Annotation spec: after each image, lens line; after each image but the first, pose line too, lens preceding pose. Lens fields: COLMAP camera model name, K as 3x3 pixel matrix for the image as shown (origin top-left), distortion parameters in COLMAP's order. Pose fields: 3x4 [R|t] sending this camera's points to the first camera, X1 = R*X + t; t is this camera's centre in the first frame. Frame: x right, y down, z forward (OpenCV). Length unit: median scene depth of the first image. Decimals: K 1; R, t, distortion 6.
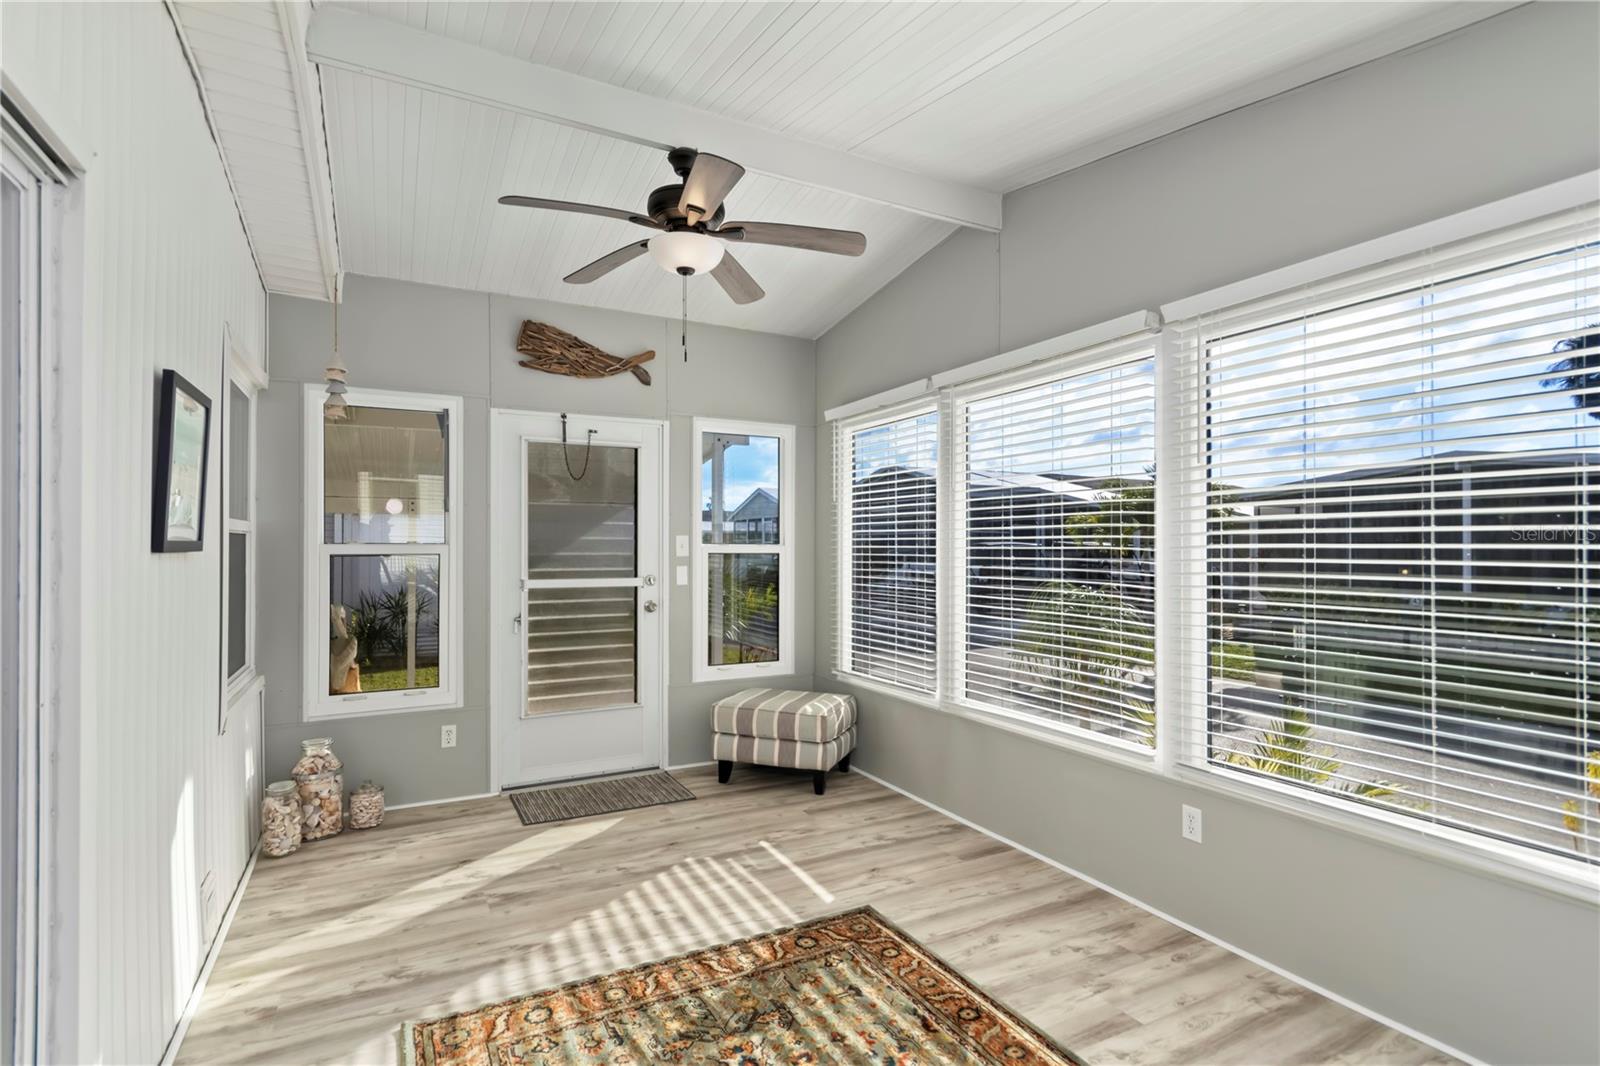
lens RADIAL K [[757.6, 0, 794.5], [0, 757.6, 537.7], [0, 0, 1]] dist [-0.000698, -0.000676]
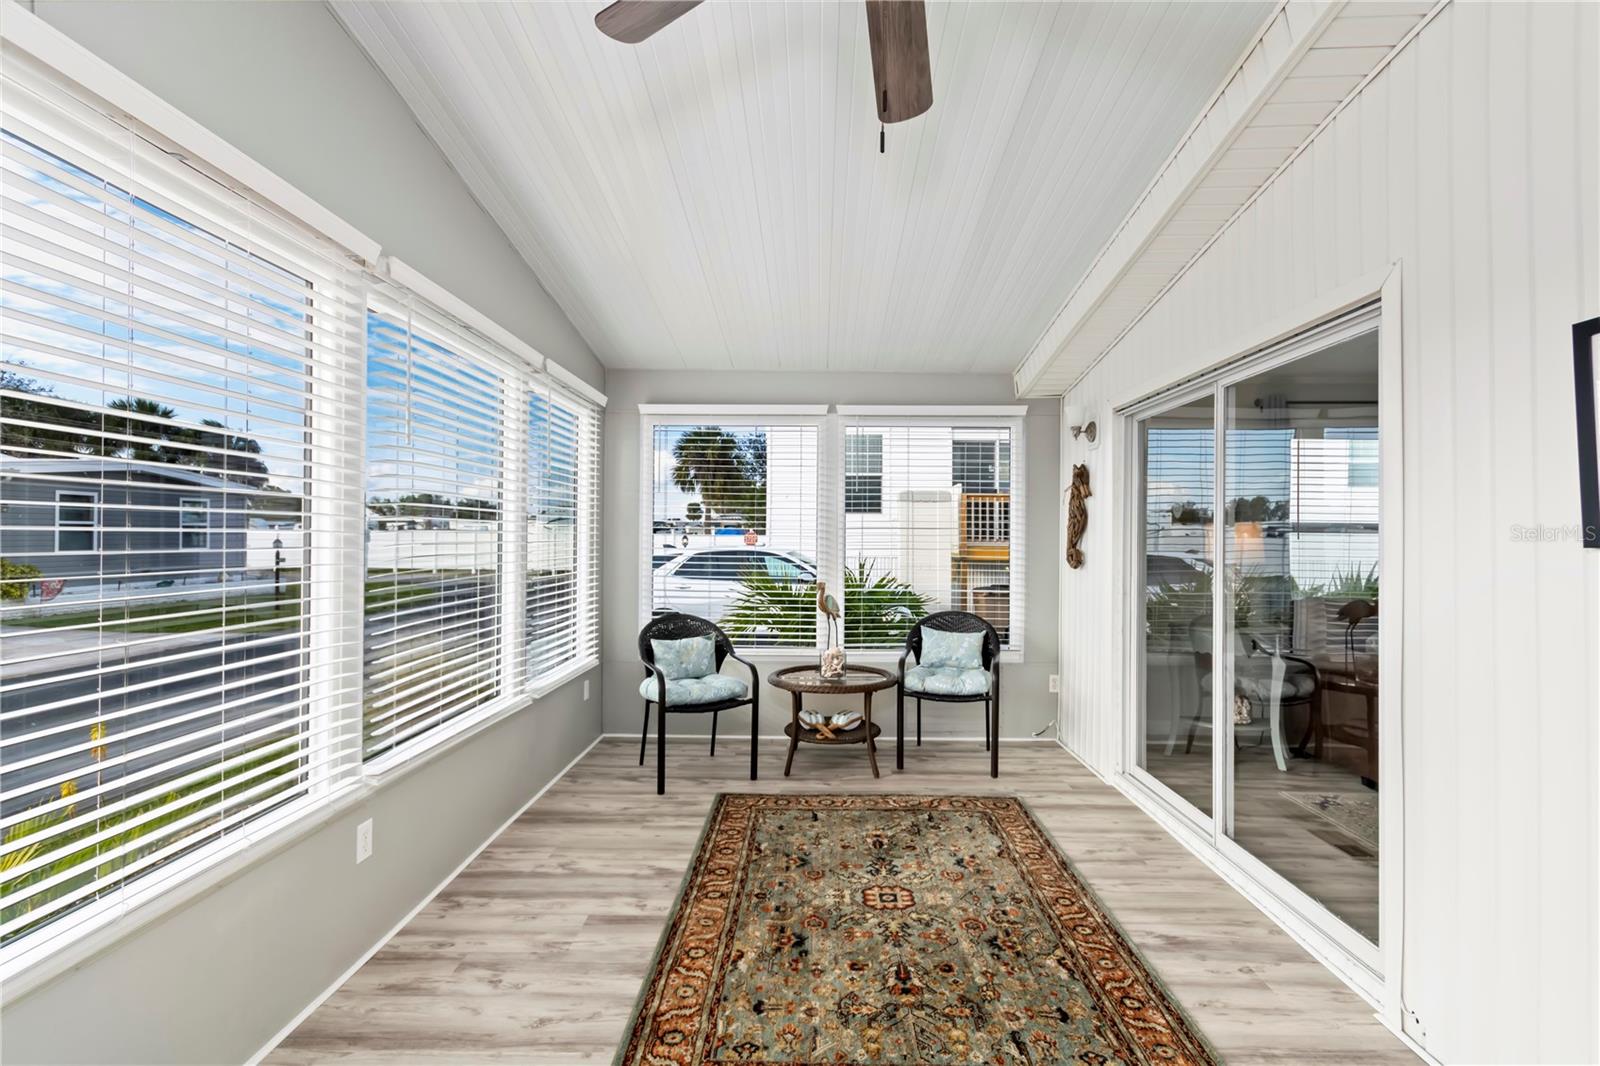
lens RADIAL K [[757.6, 0, 797.8], [0, 757.6, 531.8], [0, 0, 1]] dist [-0.000698, -0.000676]
pose [[-0.870670, -0.010534, 0.491755, -0.397211], [-0.015870, 0.999852, -0.006682, 0.016150], [-0.491611, -0.013622, -0.870708, 1.732682]]
